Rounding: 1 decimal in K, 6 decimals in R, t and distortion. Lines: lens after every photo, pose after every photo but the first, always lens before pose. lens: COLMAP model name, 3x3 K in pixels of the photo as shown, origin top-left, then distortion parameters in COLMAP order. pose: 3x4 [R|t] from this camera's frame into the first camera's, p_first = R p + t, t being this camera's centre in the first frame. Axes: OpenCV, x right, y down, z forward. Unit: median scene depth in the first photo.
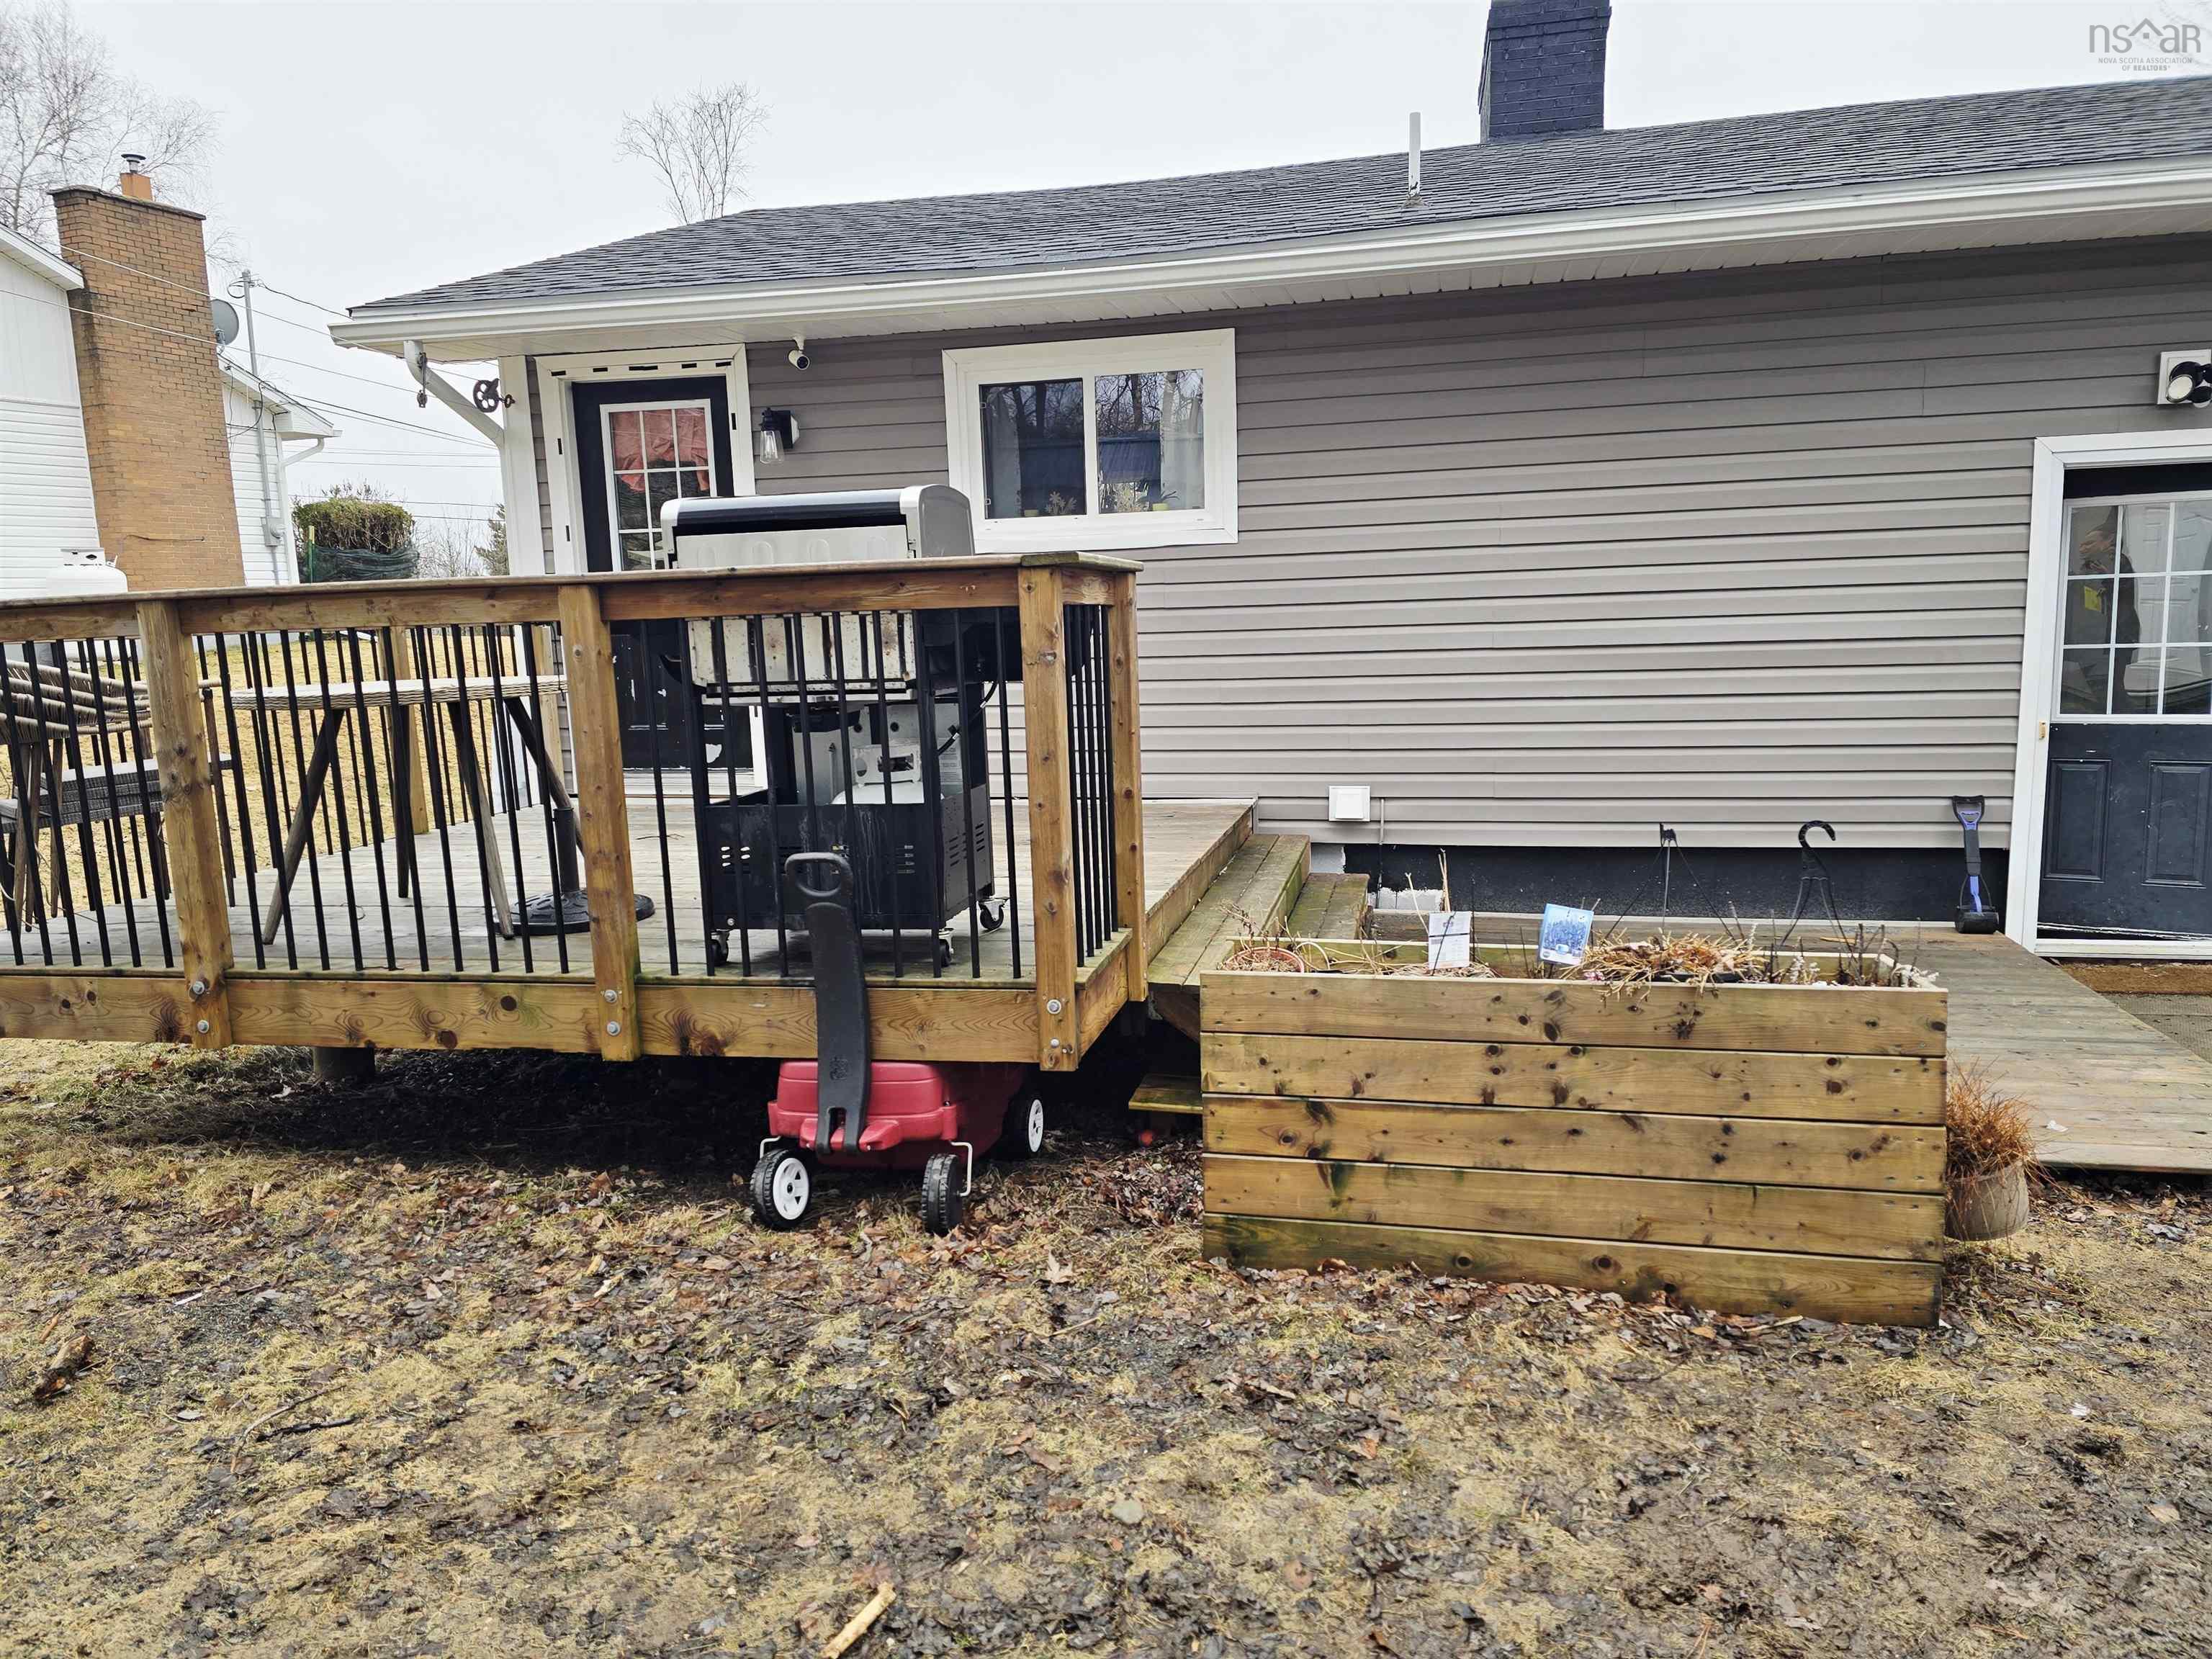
lens RADIAL K [[1442.7, 0, 1140.1], [0, 1442.7, 781.3], [0, 0, 1]] dist [0.063551, -0.047660]
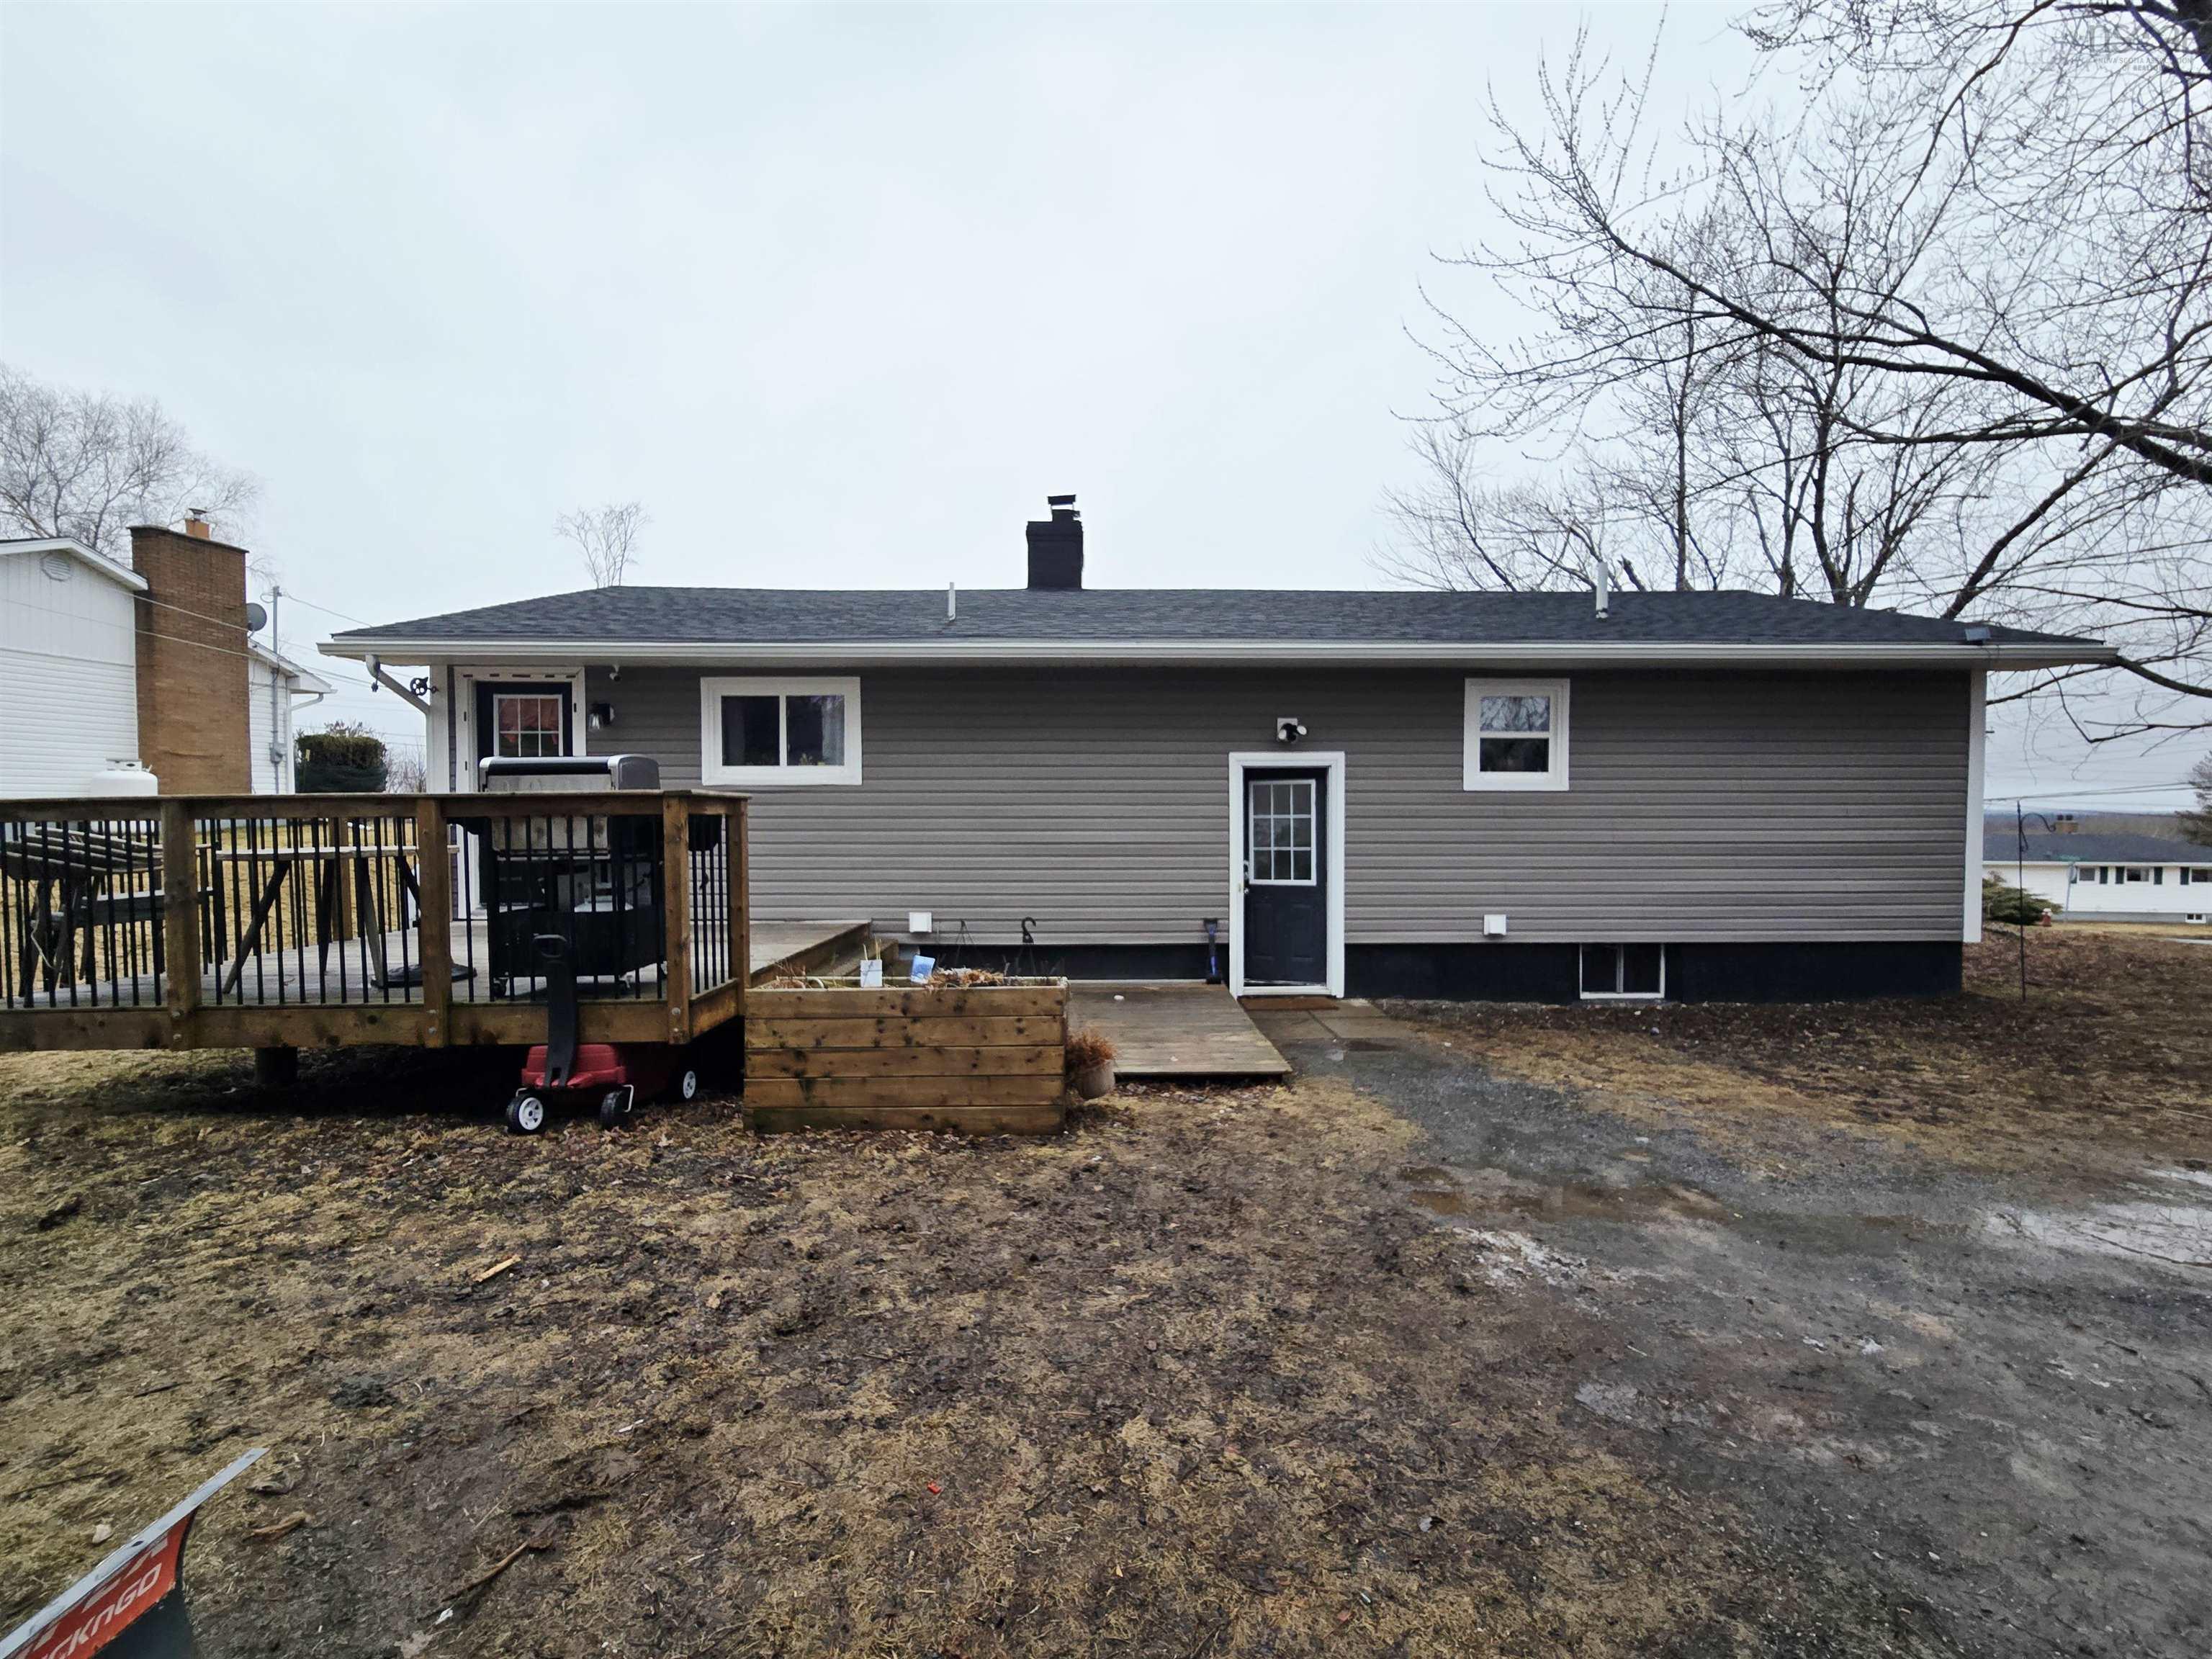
lens RADIAL K [[885.0, 0, 1120.0], [0, 885.0, 822.9], [0, 0, 1]] dist [-0.002895, 0.001054]
pose [[0.973395, 0.025855, 0.227671, 0.236283], [0.000578, 0.993333, -0.115279, 0.033474], [-0.229134, 0.112343, 0.966890, -0.342783]]
